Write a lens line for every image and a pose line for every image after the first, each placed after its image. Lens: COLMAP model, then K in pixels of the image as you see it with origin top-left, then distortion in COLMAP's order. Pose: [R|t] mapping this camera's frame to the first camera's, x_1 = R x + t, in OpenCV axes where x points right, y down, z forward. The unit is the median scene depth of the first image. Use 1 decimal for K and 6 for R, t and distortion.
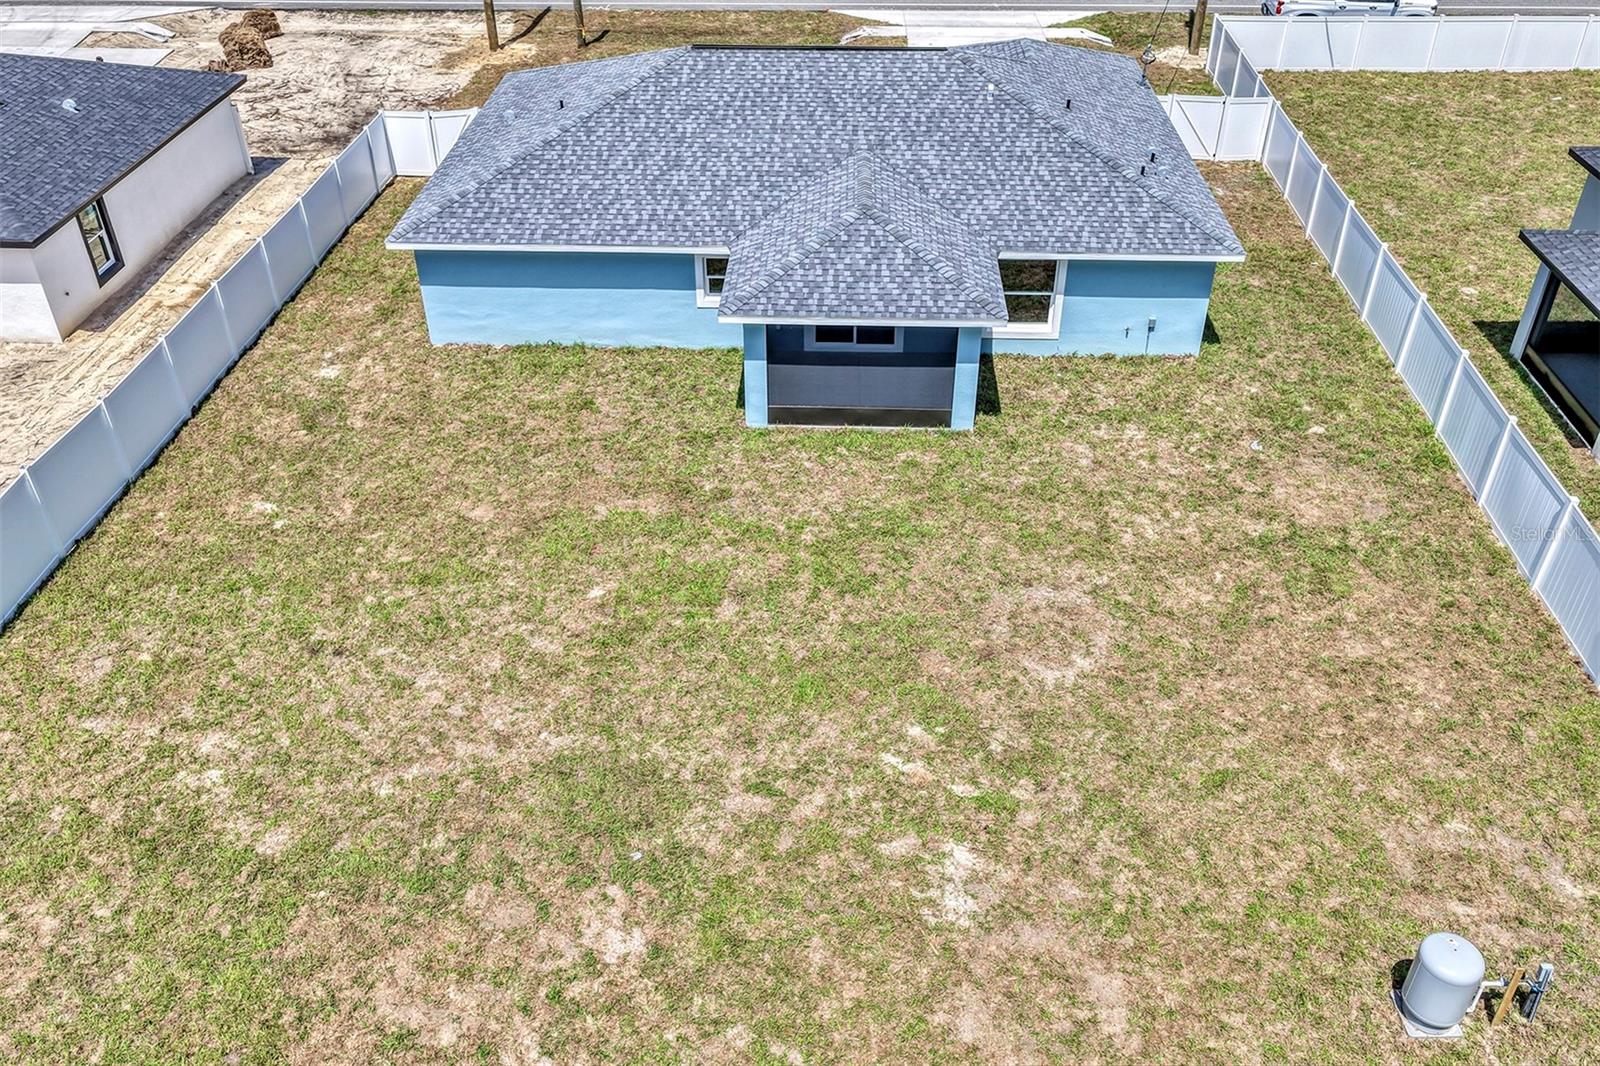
lens RADIAL K [[1328.1, 0, 801.0], [0, 1328.1, 531.2], [0, 0, 1]] dist [-0.019676, 0.041754]
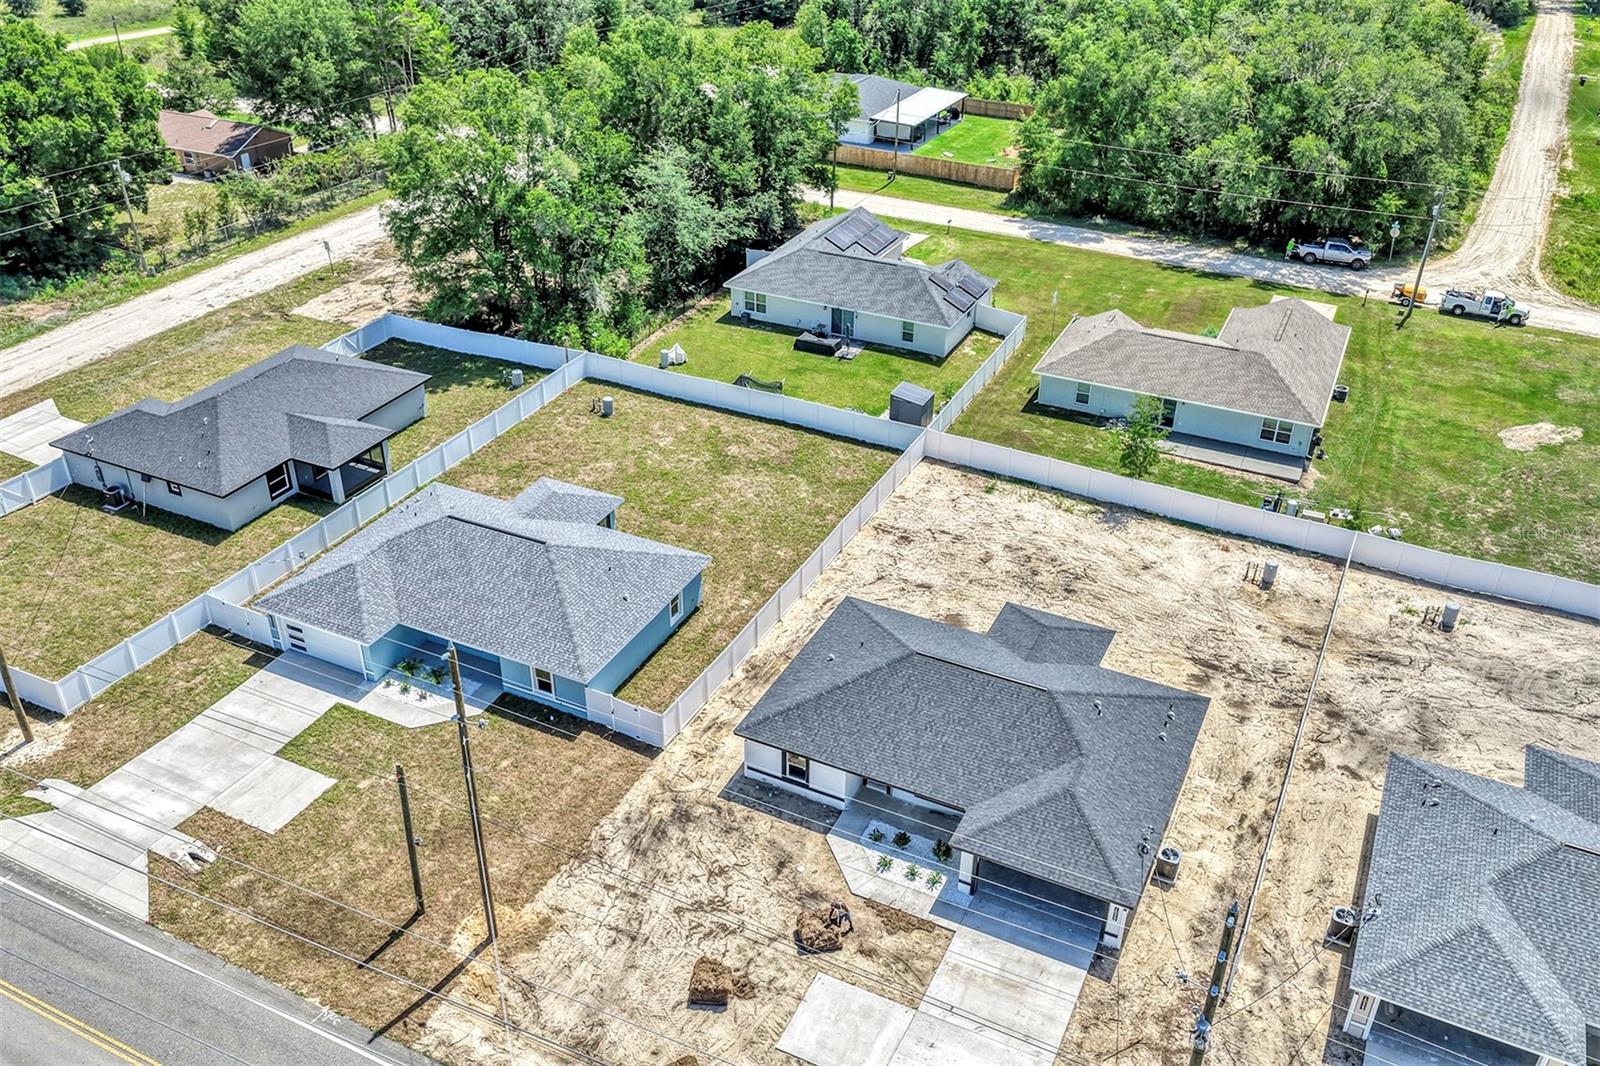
lens RADIAL K [[1328.1, 0, 801.0], [0, 1328.1, 531.2], [0, 0, 1]] dist [-0.019676, 0.041754]
pose [[-0.918130, -0.212388, 0.334557, -1.268806], [0.222682, 0.421832, 0.878903, -2.347596], [-0.327795, 0.881447, -0.340001, 1.728005]]
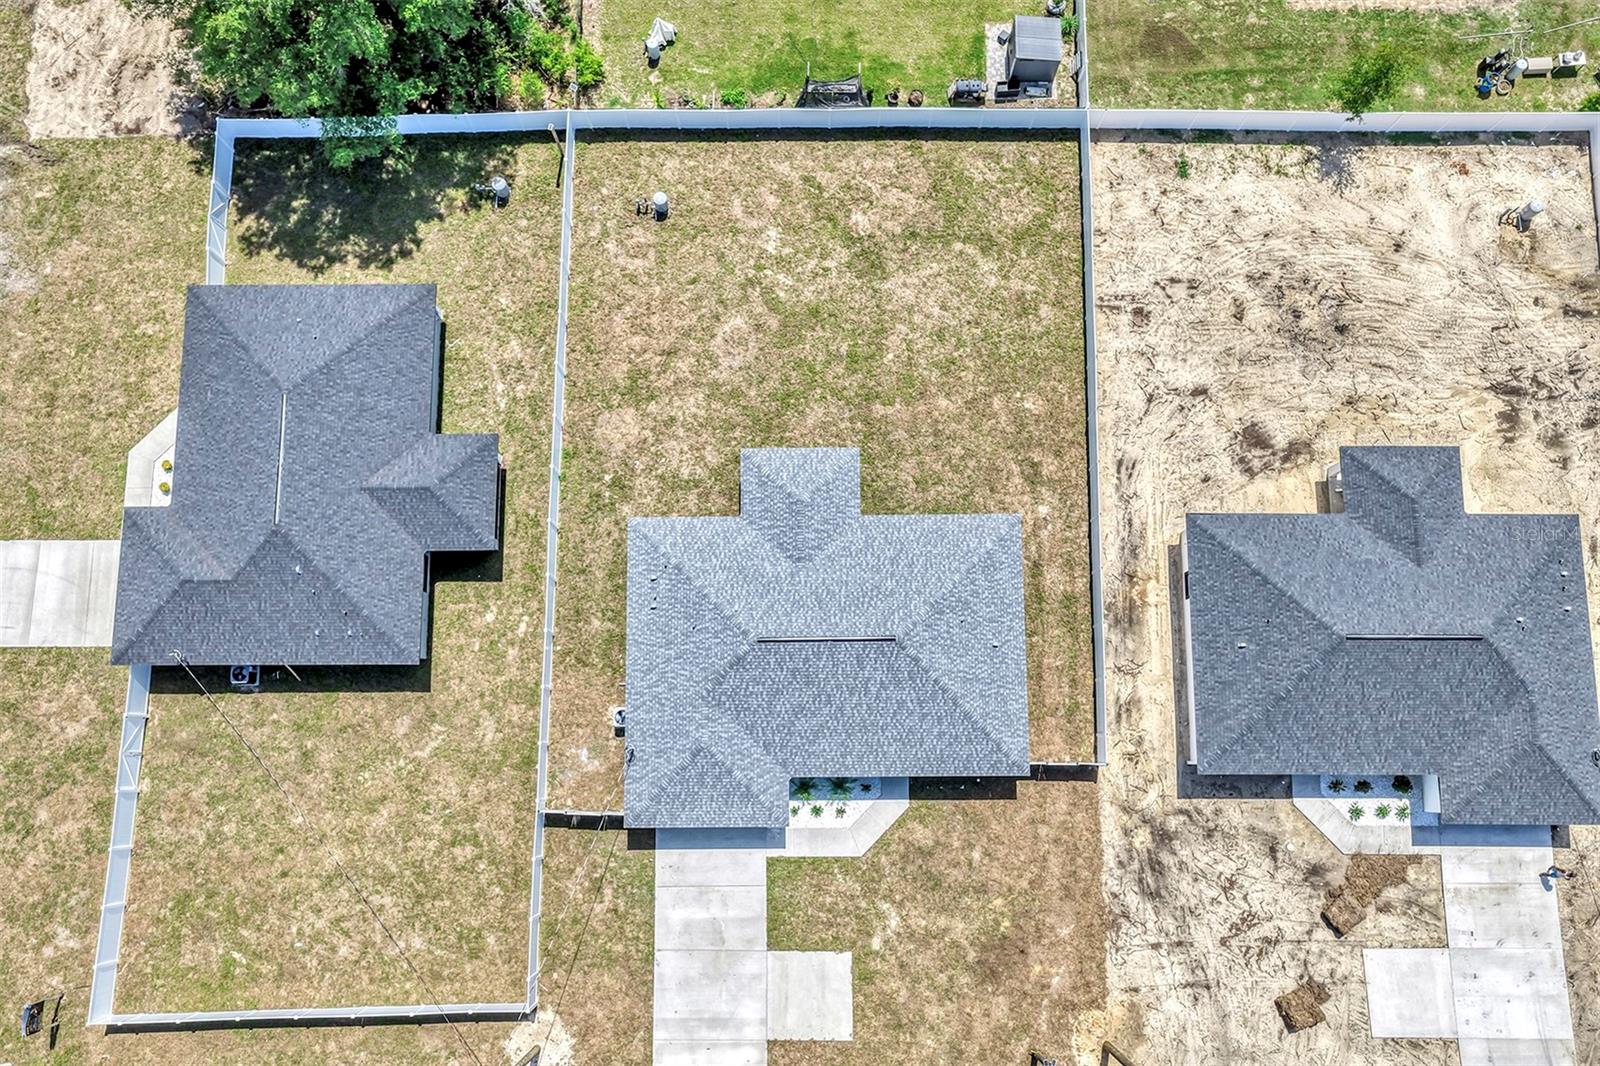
lens RADIAL K [[1328.1, 0, 801.0], [0, 1328.1, 531.2], [0, 0, 1]] dist [-0.019676, 0.041754]
pose [[-0.998946, 0.045897, -0.001073, 0.048037], [-0.020864, -0.433051, 0.901128, -2.164943], [0.040894, 0.900200, 0.433552, 0.068884]]
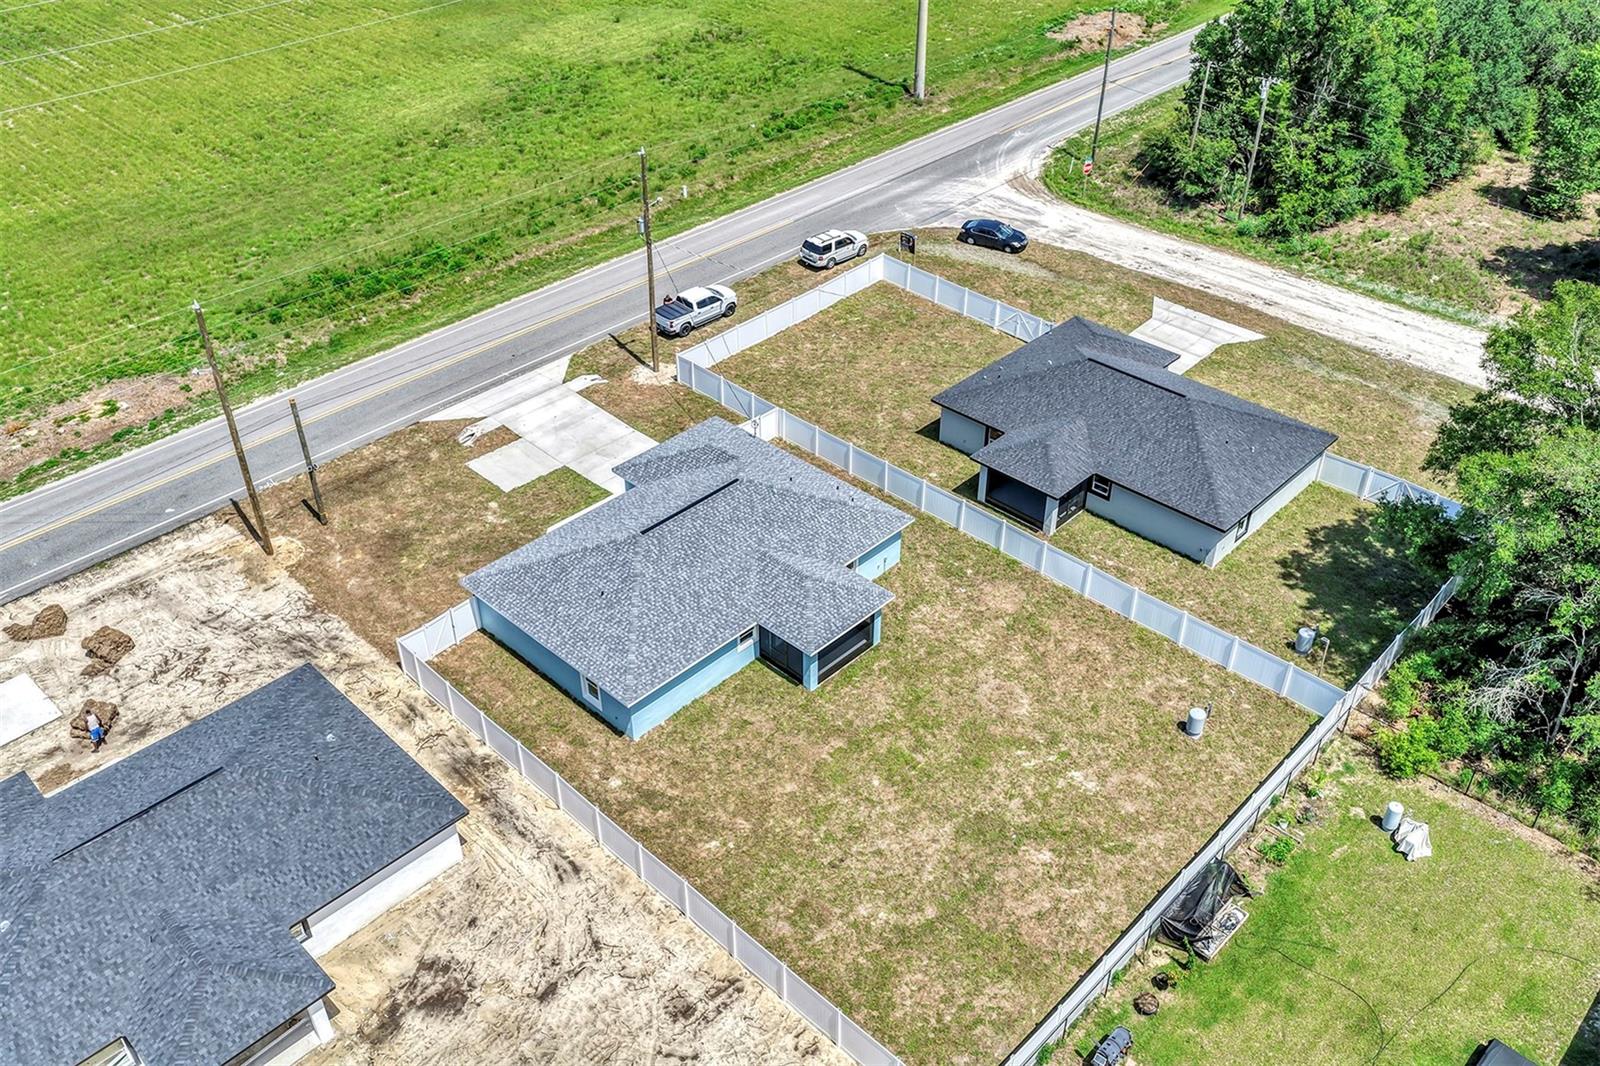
lens RADIAL K [[1328.1, 0, 801.0], [0, 1328.1, 531.2], [0, 0, 1]] dist [-0.019676, 0.041754]
pose [[0.662361, -0.436808, 0.608668, -1.190335], [0.436962, 0.885182, 0.159739, -0.630256], [-0.608558, 0.160160, 0.777178, -0.665024]]
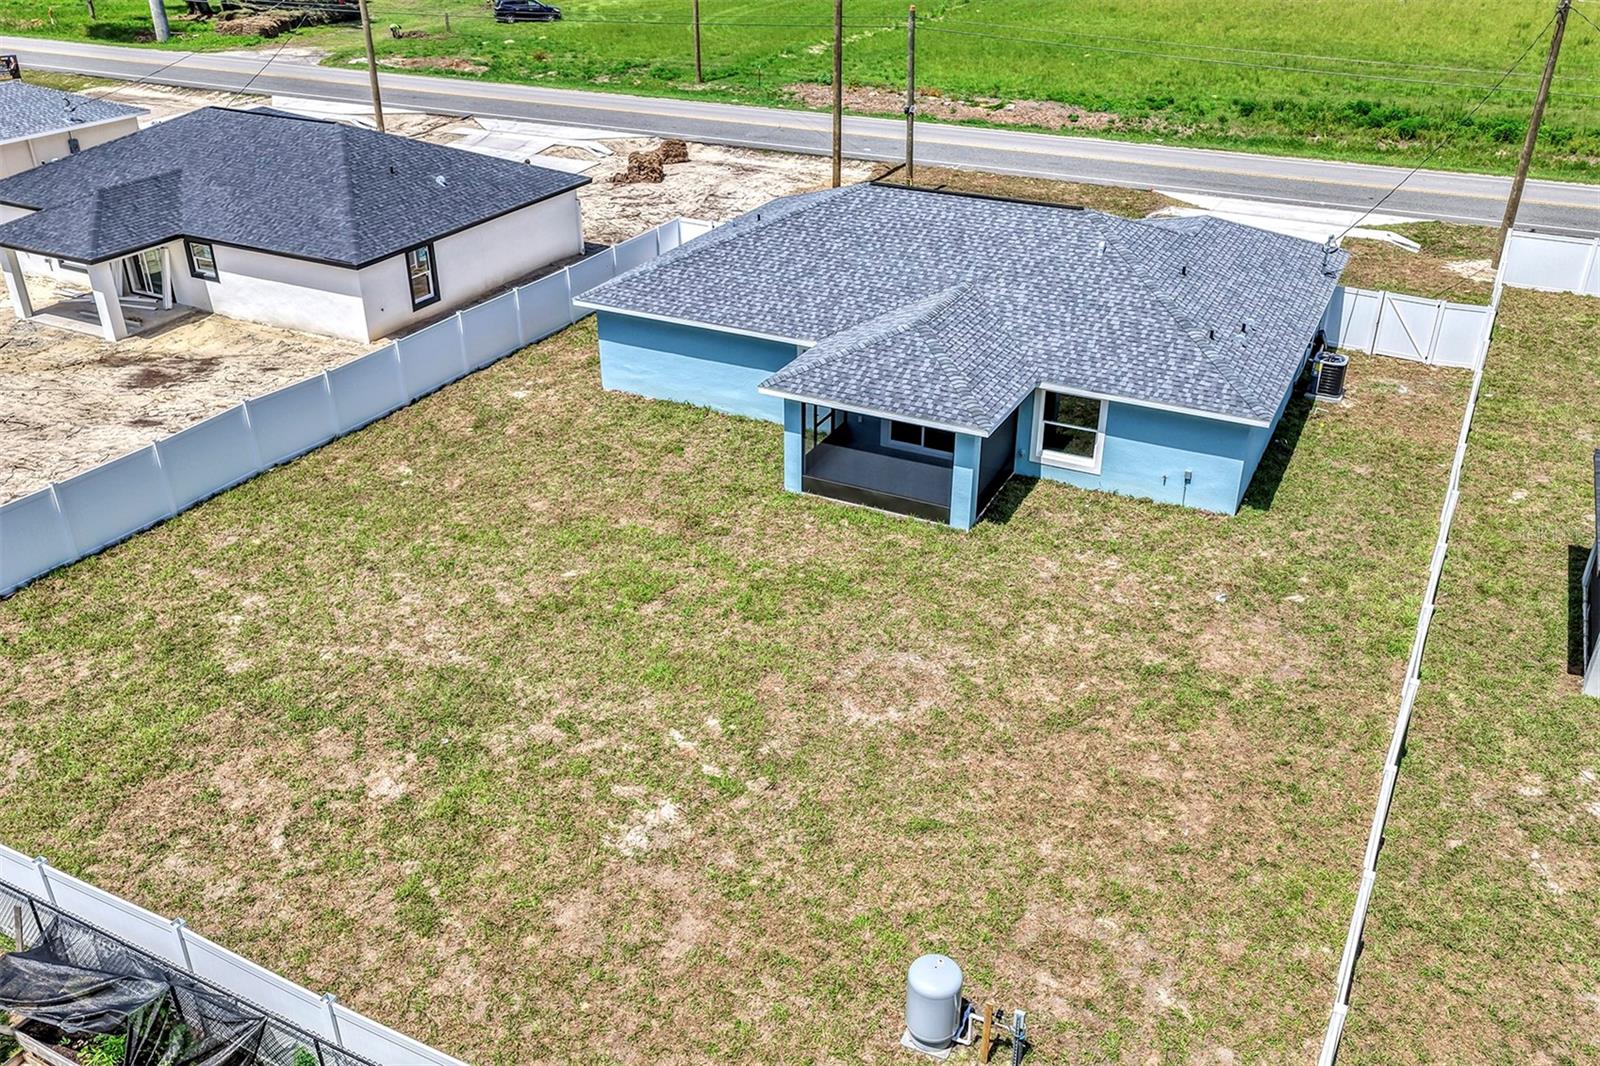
lens RADIAL K [[1328.1, 0, 801.0], [0, 1328.1, 531.2], [0, 0, 1]] dist [-0.019676, 0.041754]
pose [[0.909875, 0.198163, -0.364498, 0.386036], [-0.242588, 0.966831, -0.079933, 0.043468], [0.336568, 0.161152, 0.927767, -0.062461]]
